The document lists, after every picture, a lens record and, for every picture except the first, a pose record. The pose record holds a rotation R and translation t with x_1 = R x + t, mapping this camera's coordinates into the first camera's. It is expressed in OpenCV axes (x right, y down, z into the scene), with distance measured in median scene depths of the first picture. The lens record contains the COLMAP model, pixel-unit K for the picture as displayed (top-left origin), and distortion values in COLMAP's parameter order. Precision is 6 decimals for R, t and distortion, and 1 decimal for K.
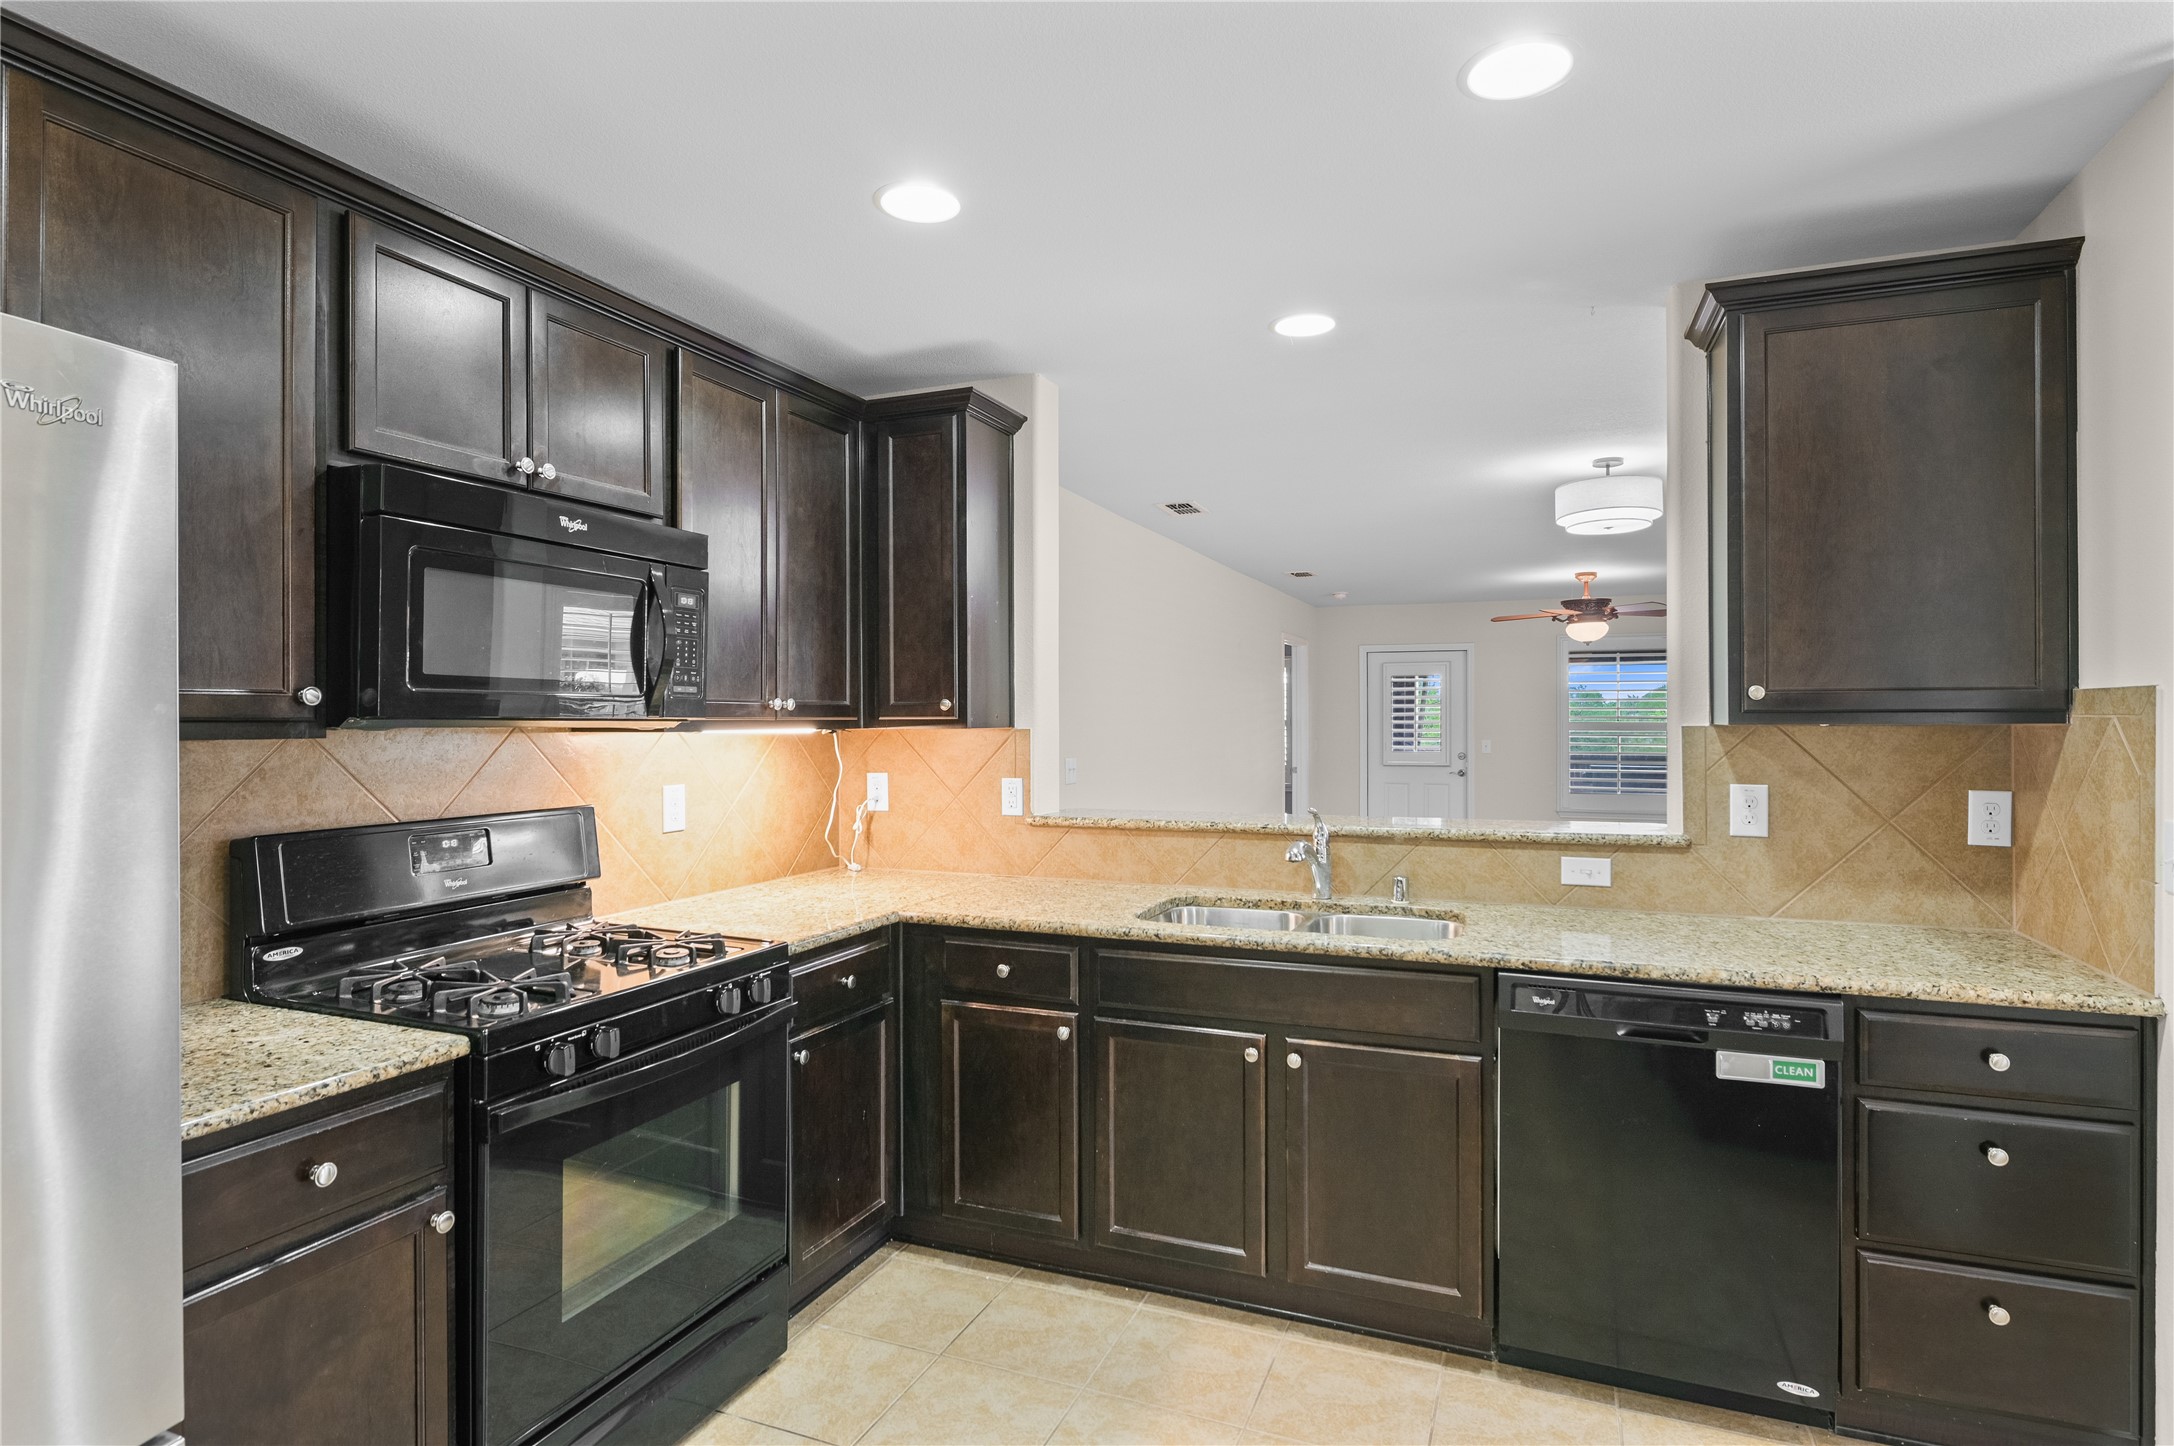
lens RADIAL K [[1117.8, 0, 1086.9], [0, 1117.8, 716.6], [0, 0, 1]] dist [-0.005456, -0.000402]
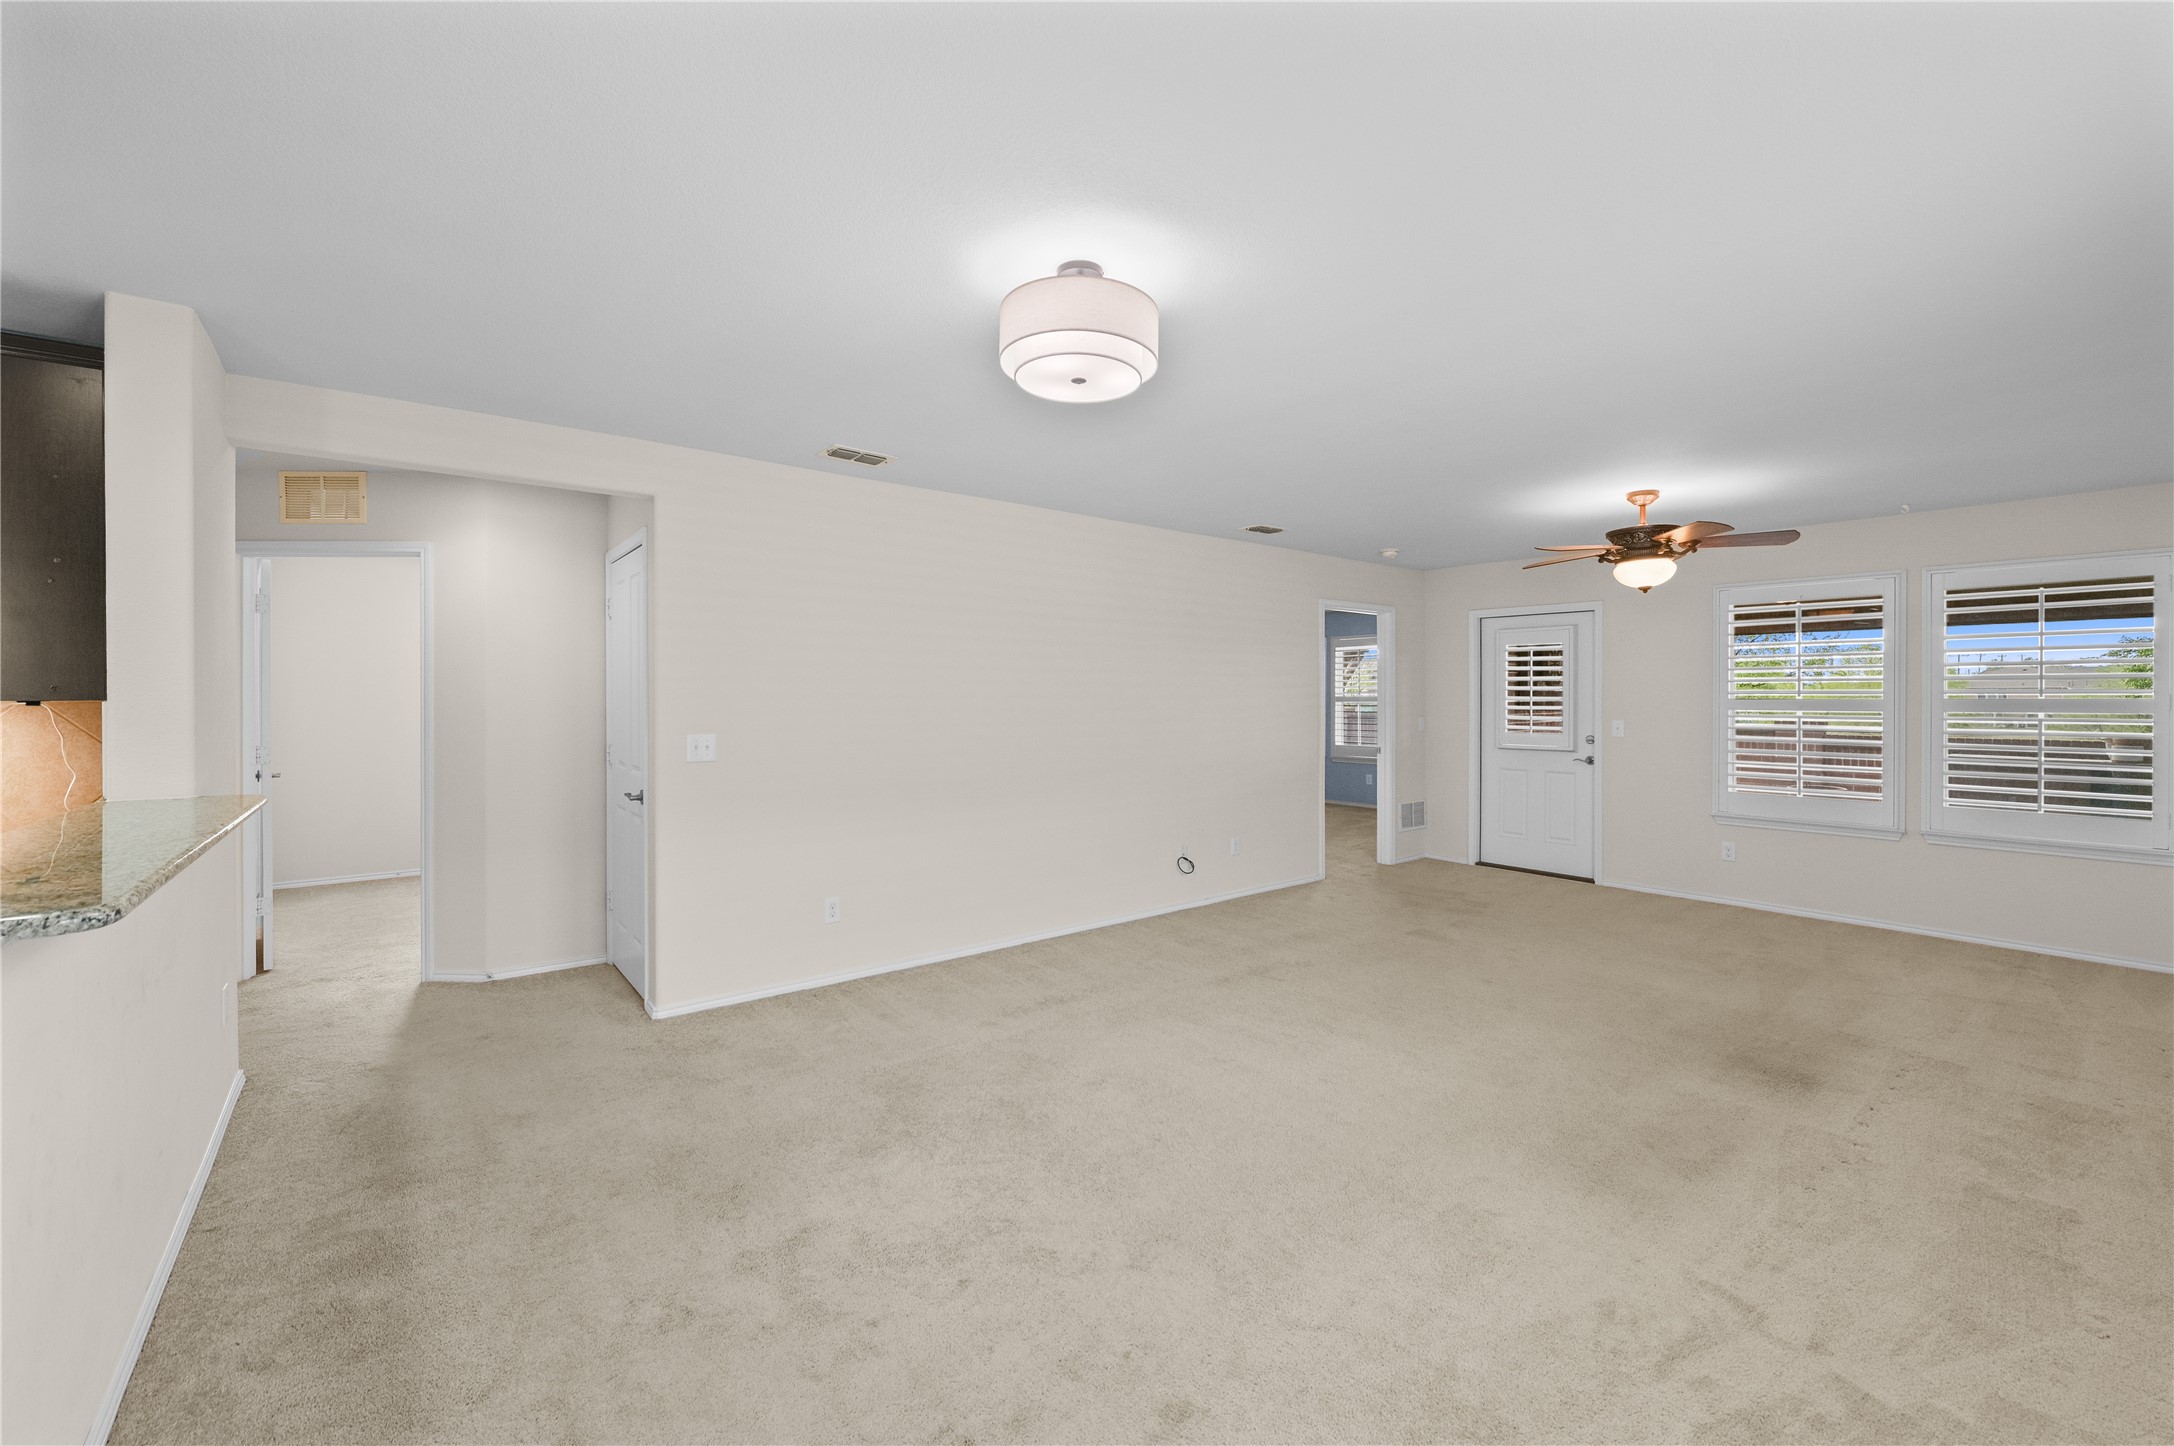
lens RADIAL K [[873.3, 0, 1080.1], [0, 873.3, 695.8], [0, 0, 1]] dist [-0.000856, -0.000195]
pose [[0.868913, 0.006427, -0.494923, 1.228089], [-0.004639, 0.999978, 0.004840, 0.006953], [0.494942, -0.001909, 0.868924, 0.965014]]
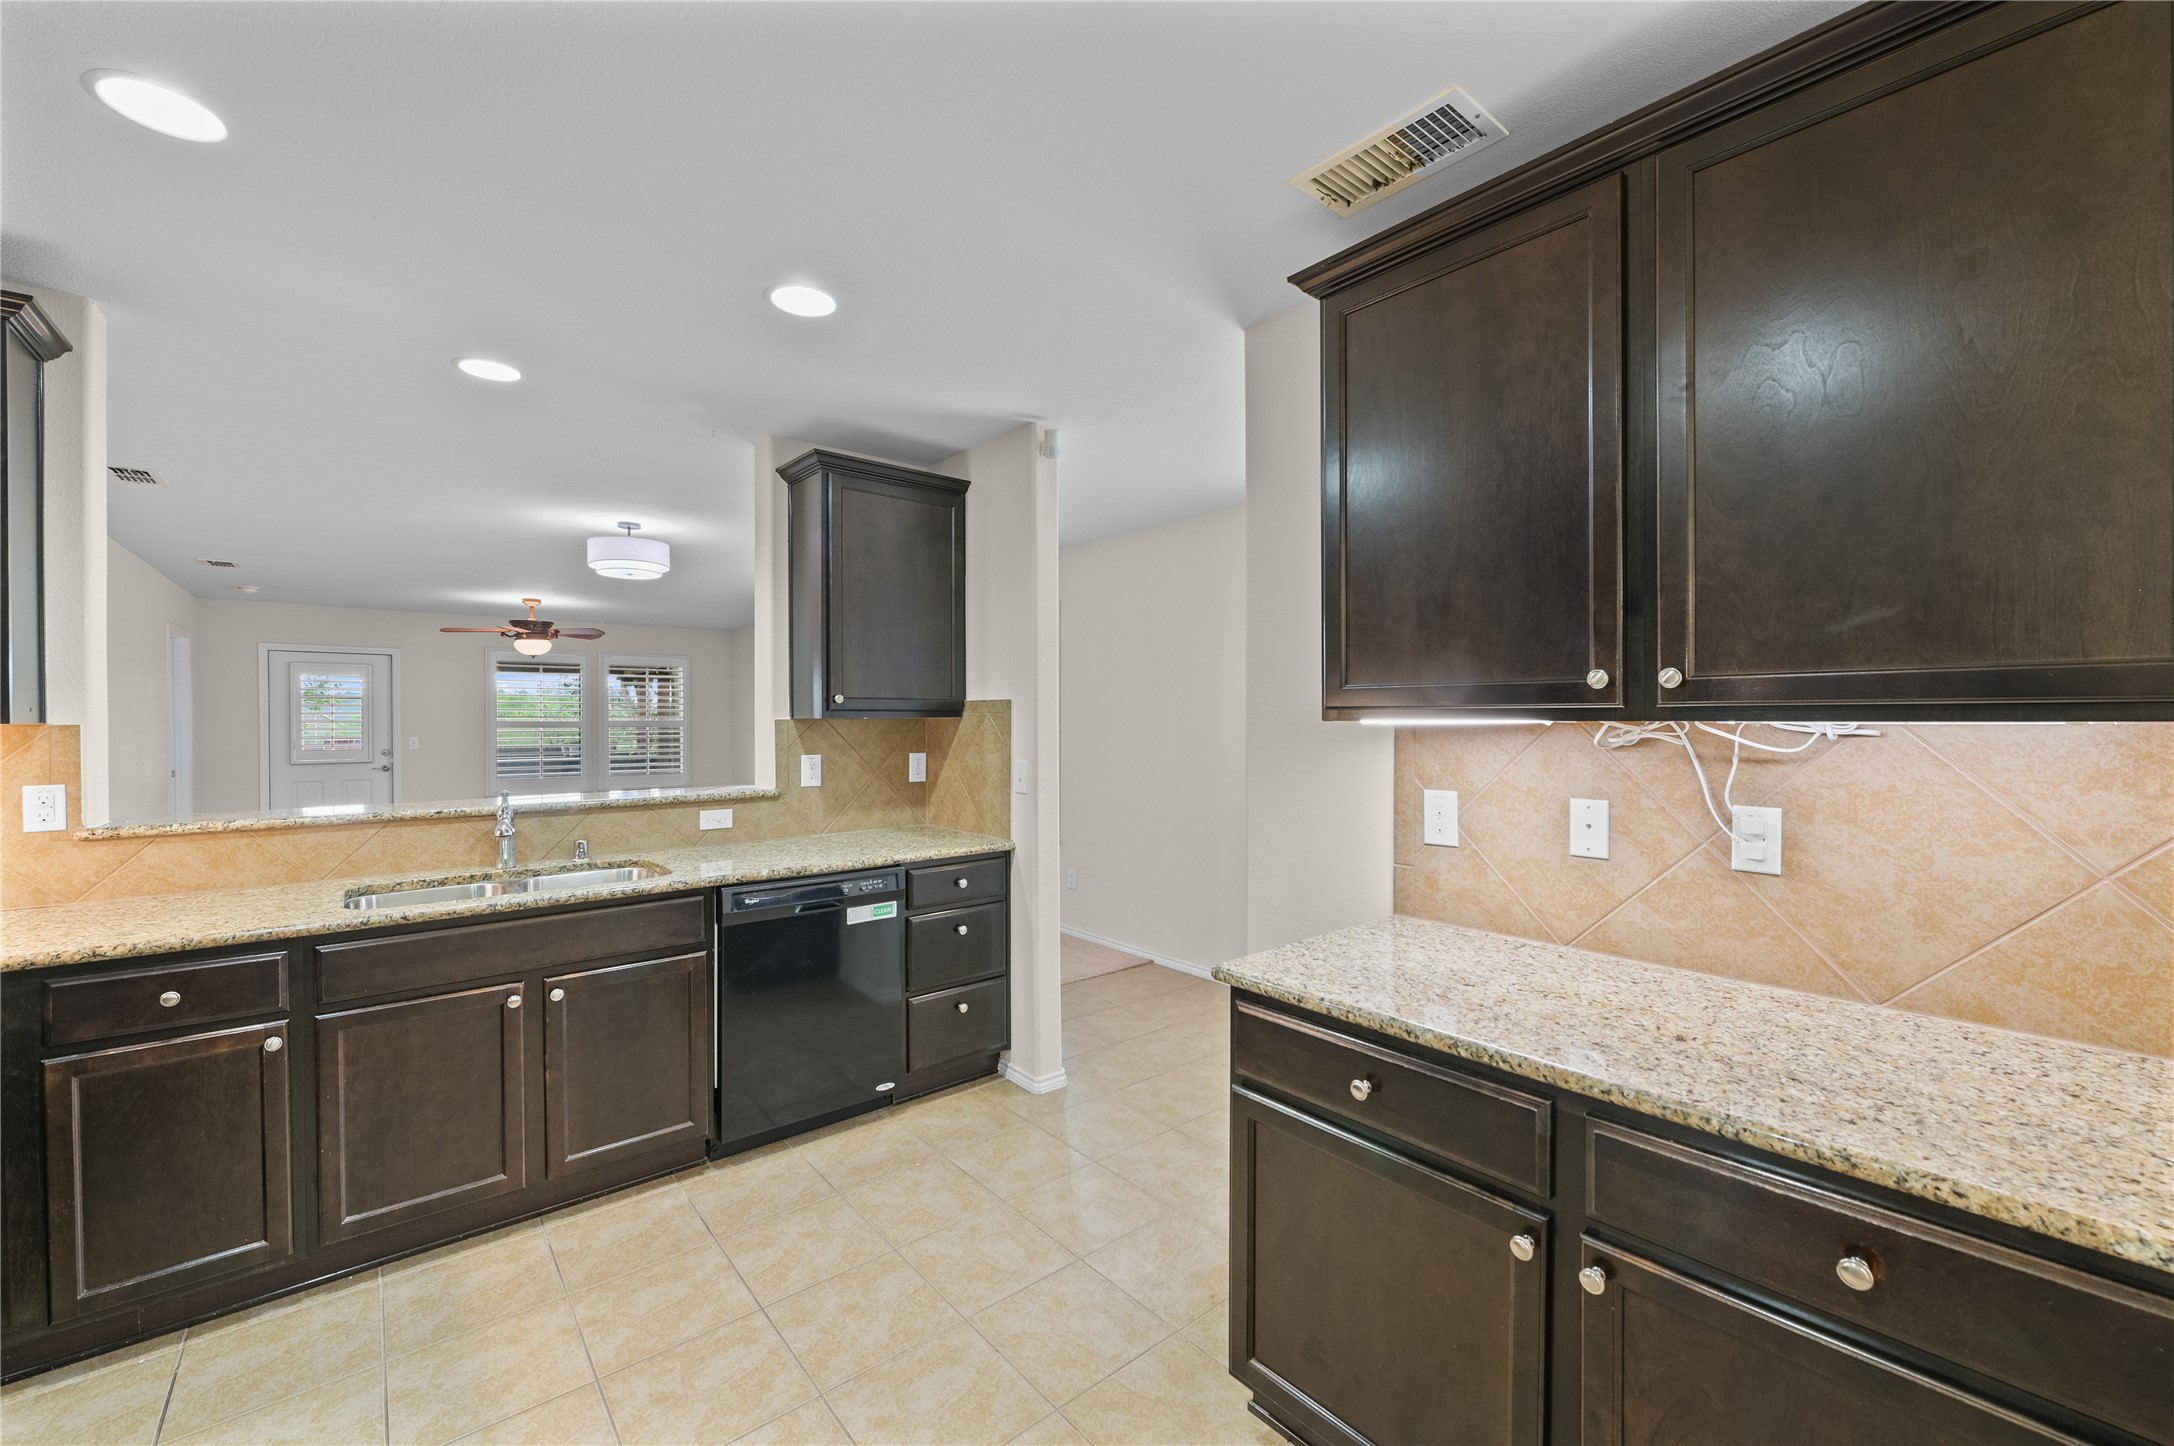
lens RADIAL K [[861.1, 0, 1093.2], [0, 861.1, 727.2], [0, 0, 1]] dist [-0.010100, 0.000134]
pose [[0.453140, -0.007482, 0.891408, -0.345353], [-0.001567, 0.999957, 0.009189, 0.007644], [-0.891438, -0.005561, 0.453108, 0.057275]]
